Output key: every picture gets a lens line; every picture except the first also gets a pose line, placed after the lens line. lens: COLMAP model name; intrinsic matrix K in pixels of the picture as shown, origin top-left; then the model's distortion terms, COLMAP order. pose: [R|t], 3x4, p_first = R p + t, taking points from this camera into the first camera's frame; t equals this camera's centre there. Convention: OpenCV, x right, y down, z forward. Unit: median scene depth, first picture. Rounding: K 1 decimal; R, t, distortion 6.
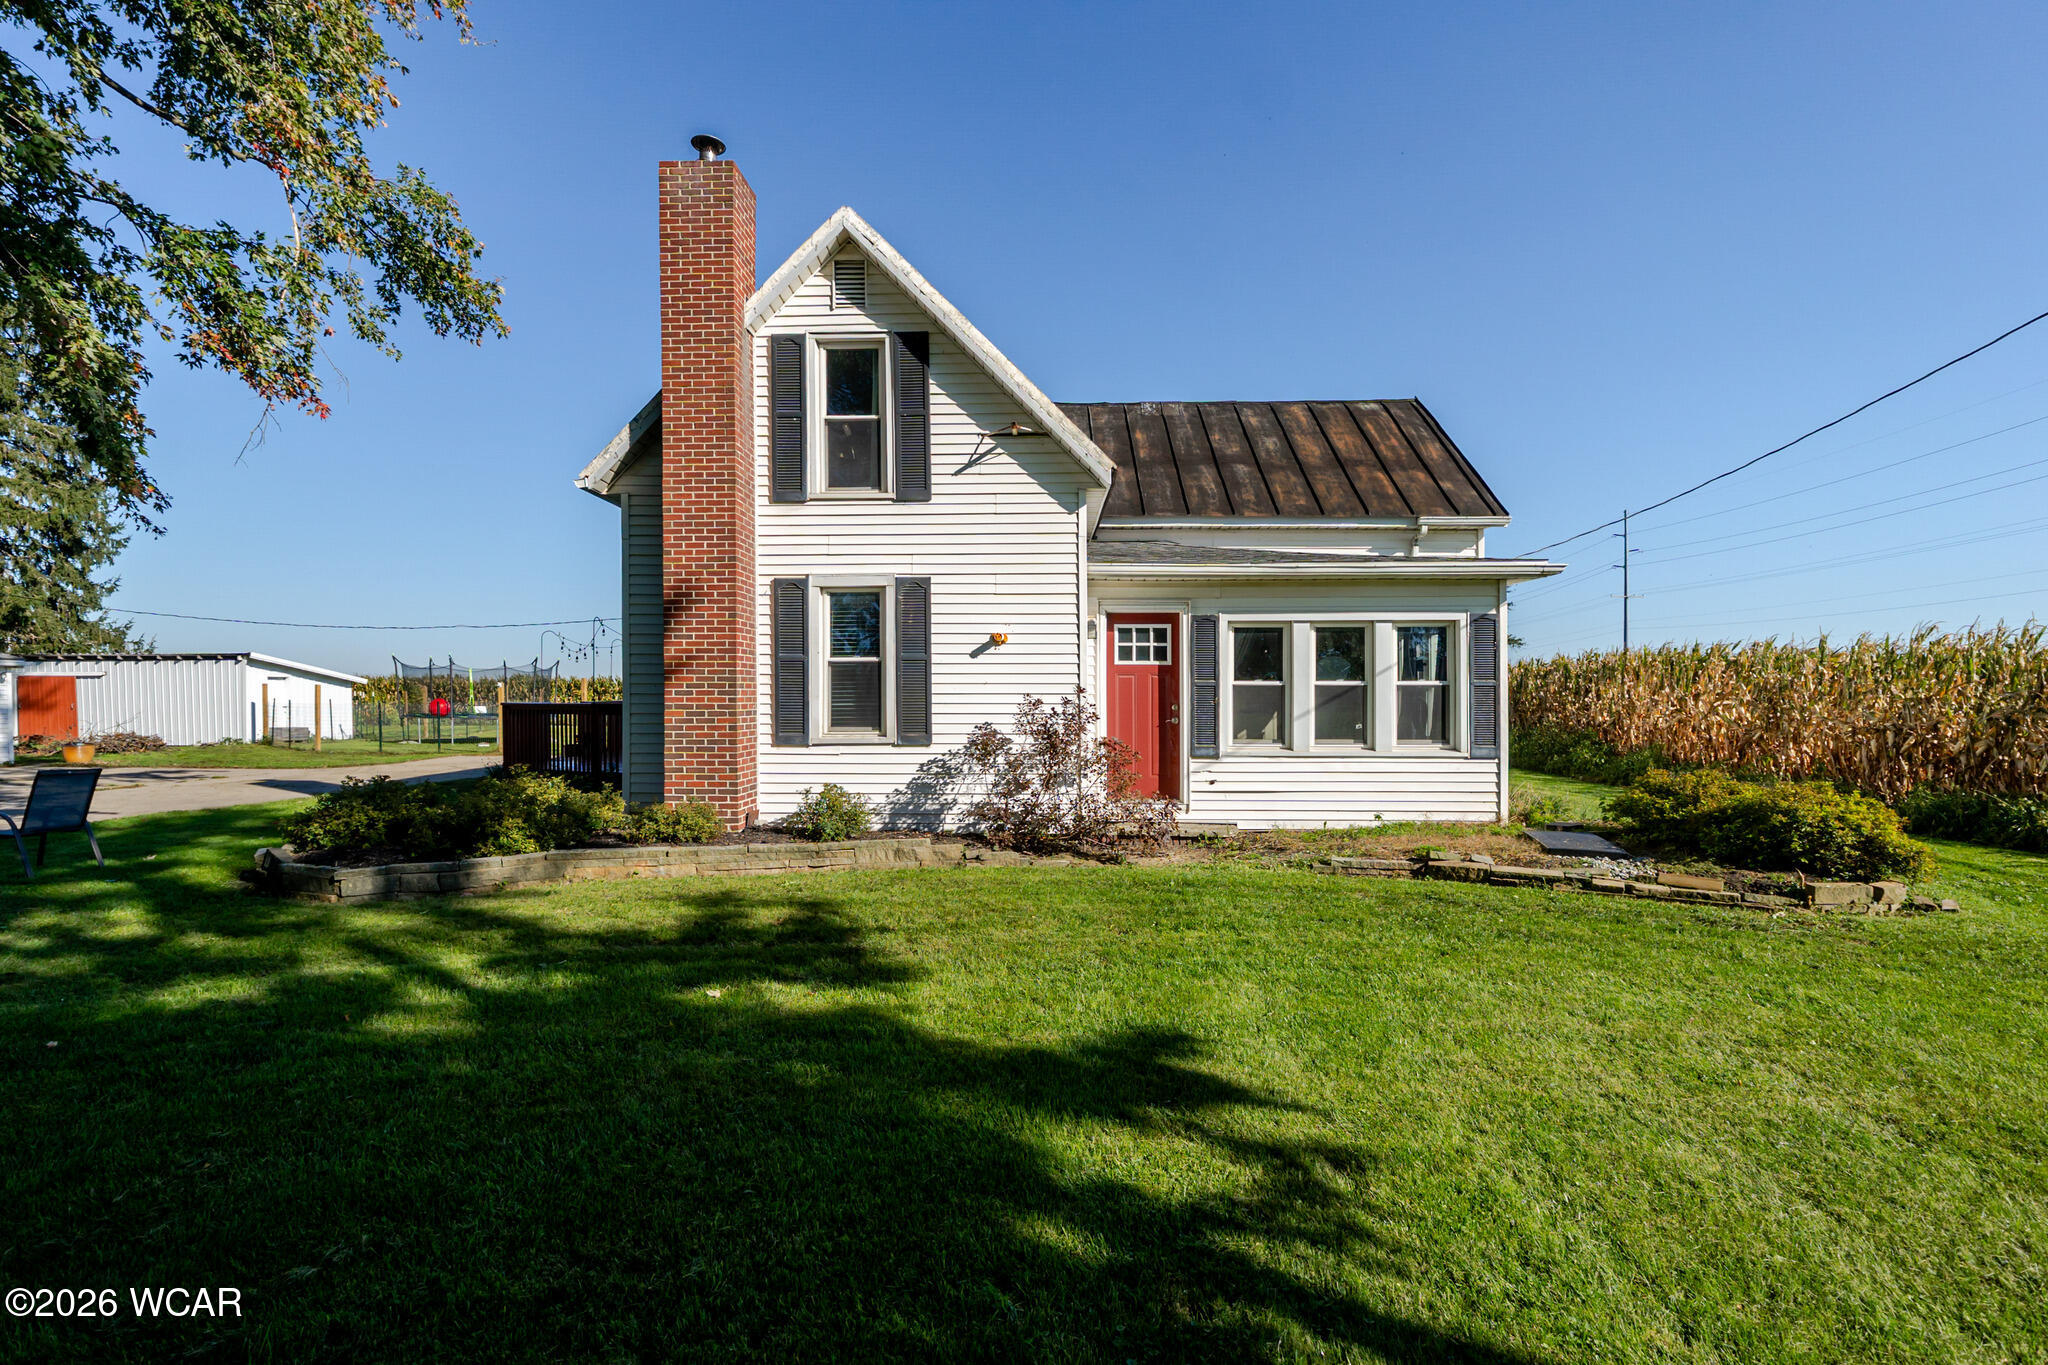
lens RADIAL K [[879.2, 0, 1035.7], [0, 879.2, 702.2], [0, 0, 1]] dist [-0.006247, -0.001126]
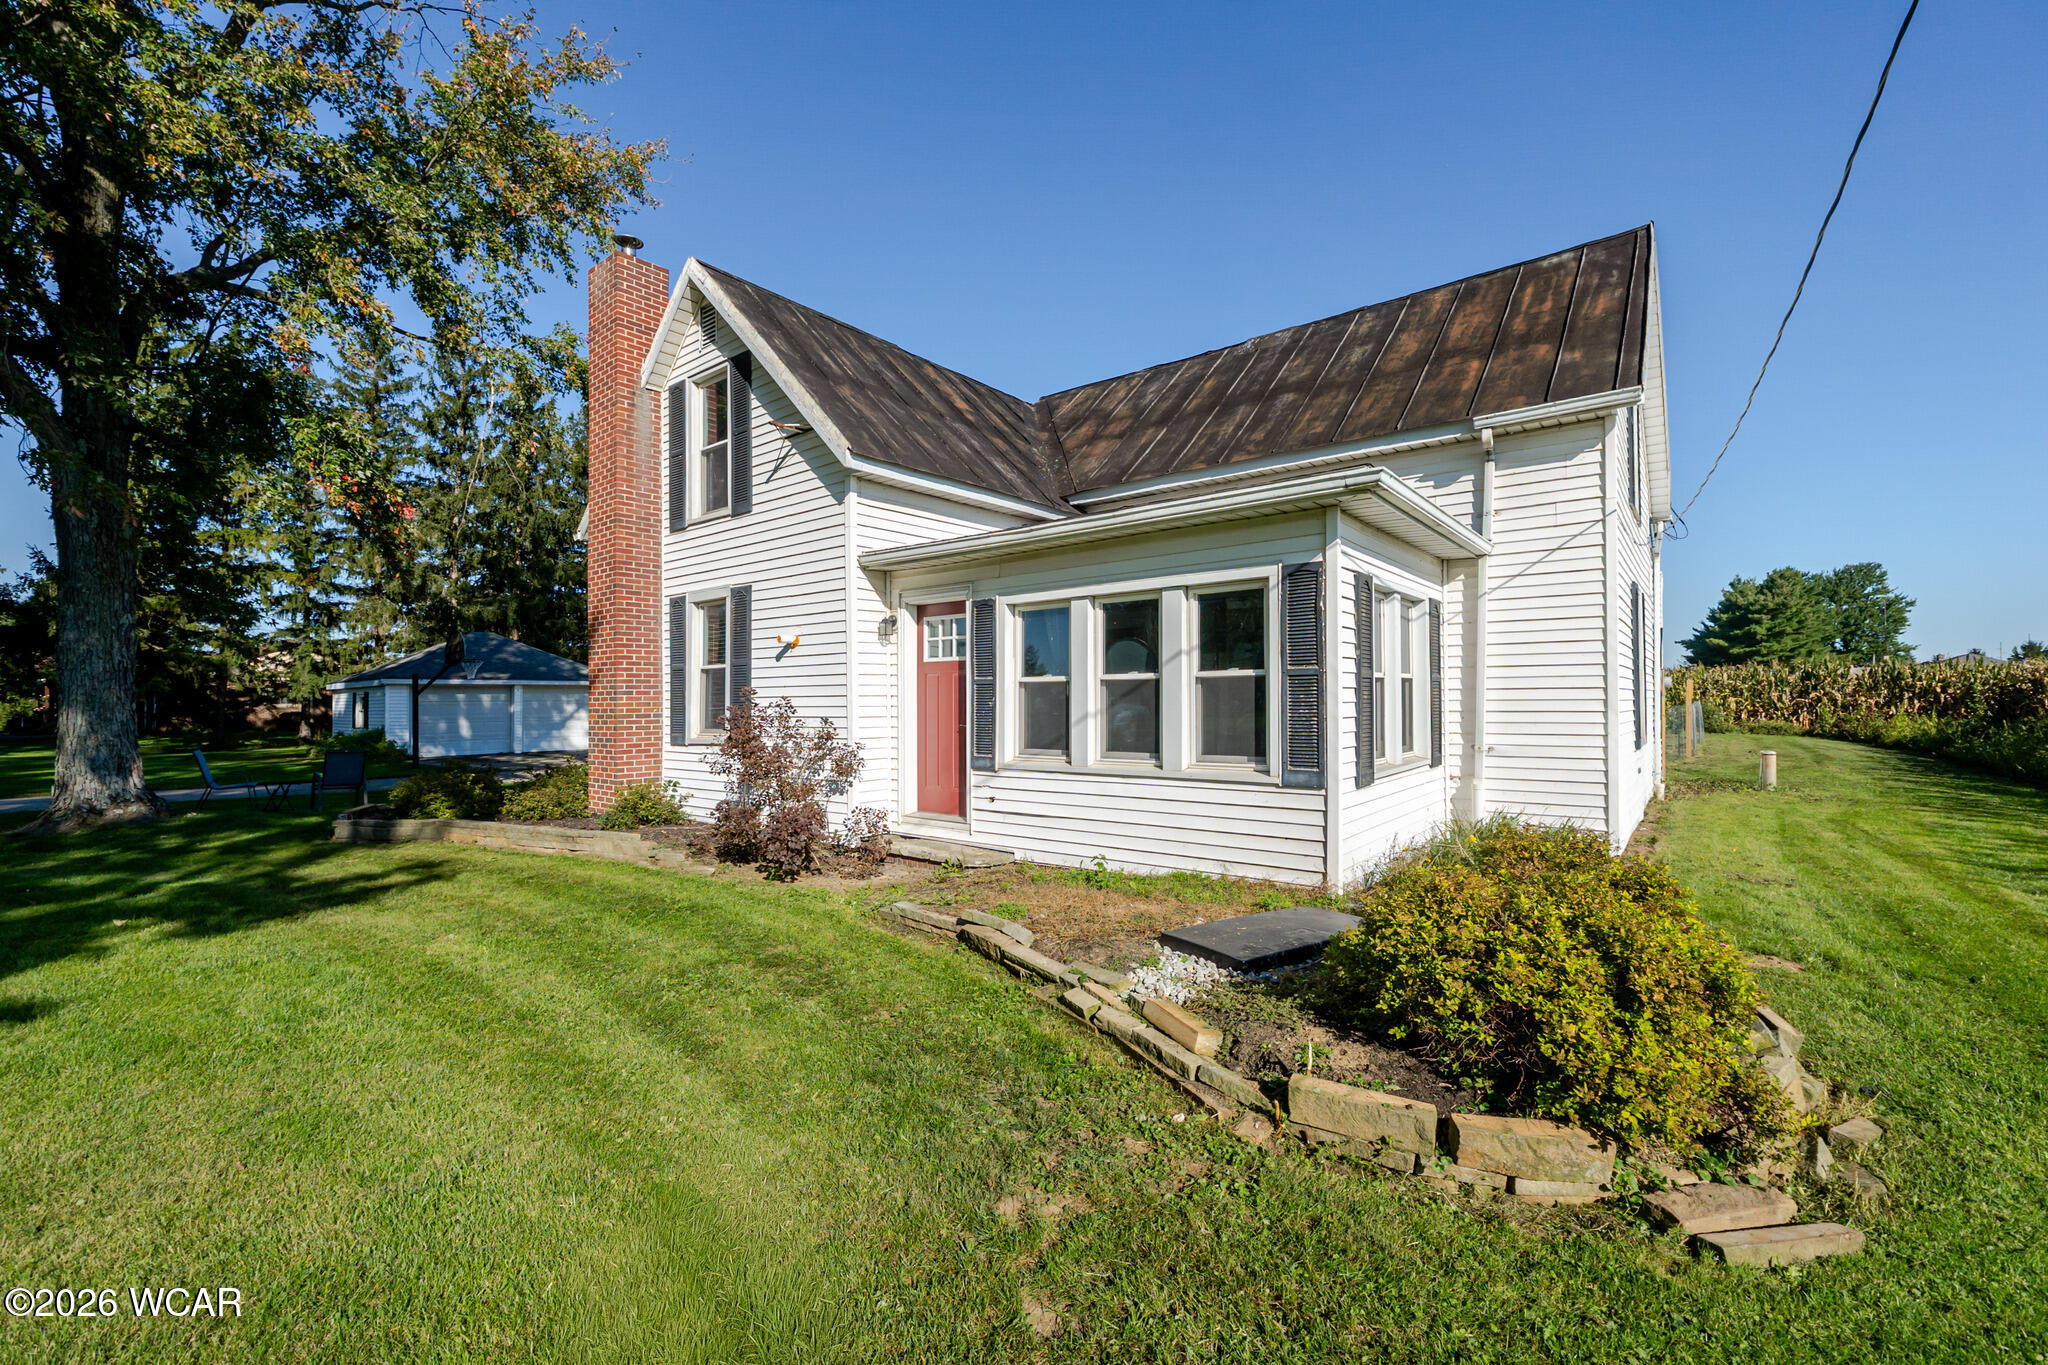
lens RADIAL K [[879.2, 0, 1036.6], [0, 879.2, 694.9], [0, 0, 1]] dist [-0.006247, -0.001126]
pose [[0.794257, -0.013680, -0.607428, 0.766964], [0.005666, 0.999870, -0.015110, 0.004990], [0.607555, 0.008560, 0.794231, 0.378806]]
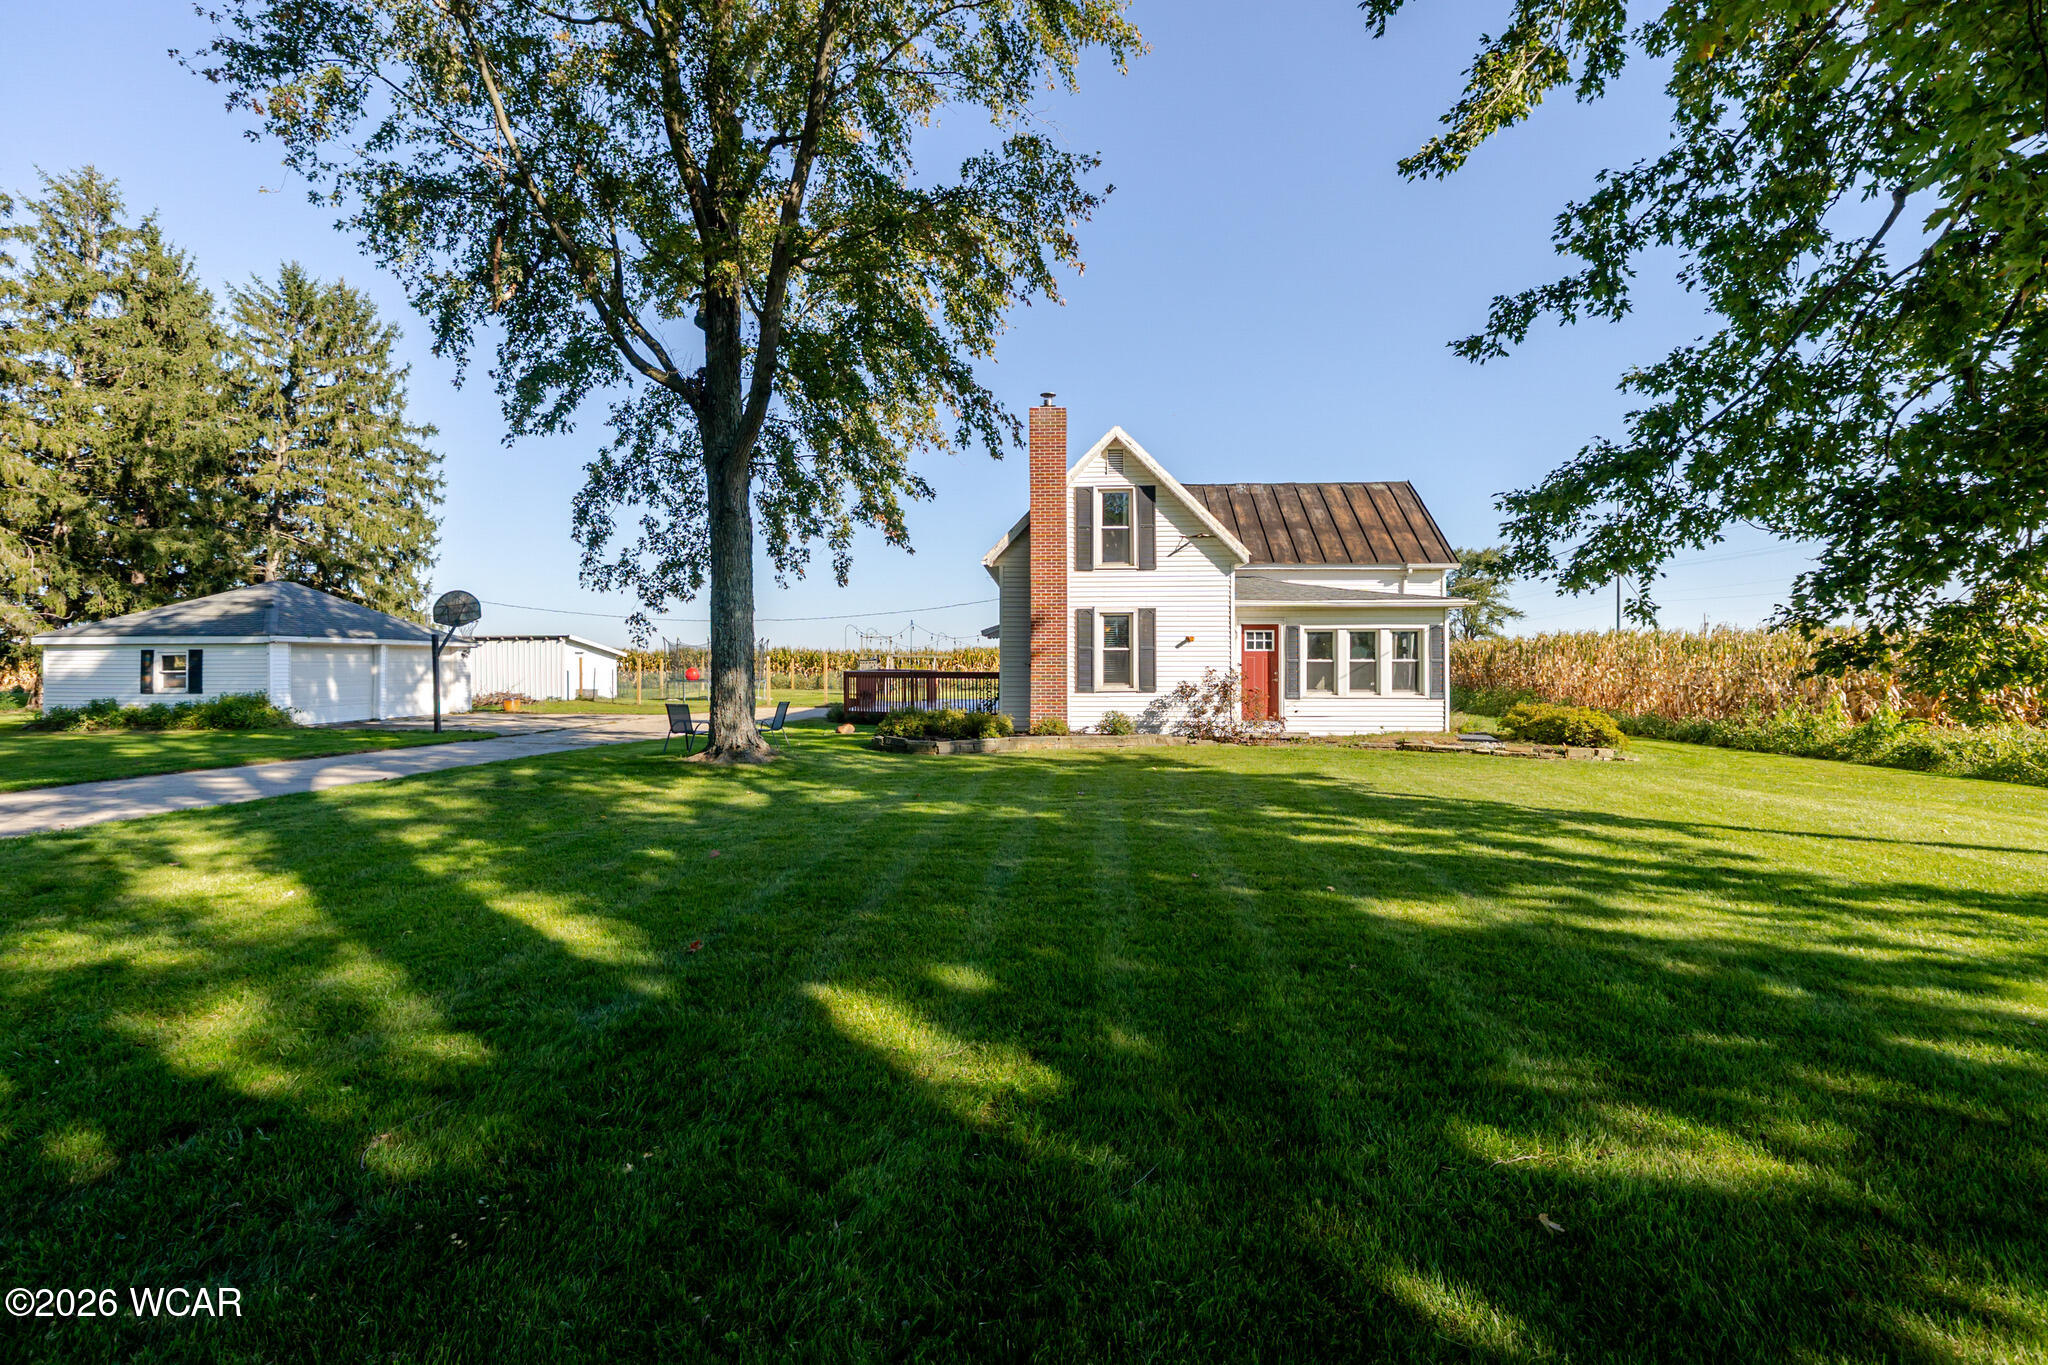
lens RADIAL K [[879.2, 0, 1021.0], [0, 879.2, 675.4], [0, 0, 1]] dist [-0.006247, -0.001126]
pose [[0.999613, -0.000726, -0.027823, -0.367833], [0.000923, 0.999975, 0.007048, -0.003466], [0.027817, -0.007071, 0.999588, -0.999220]]
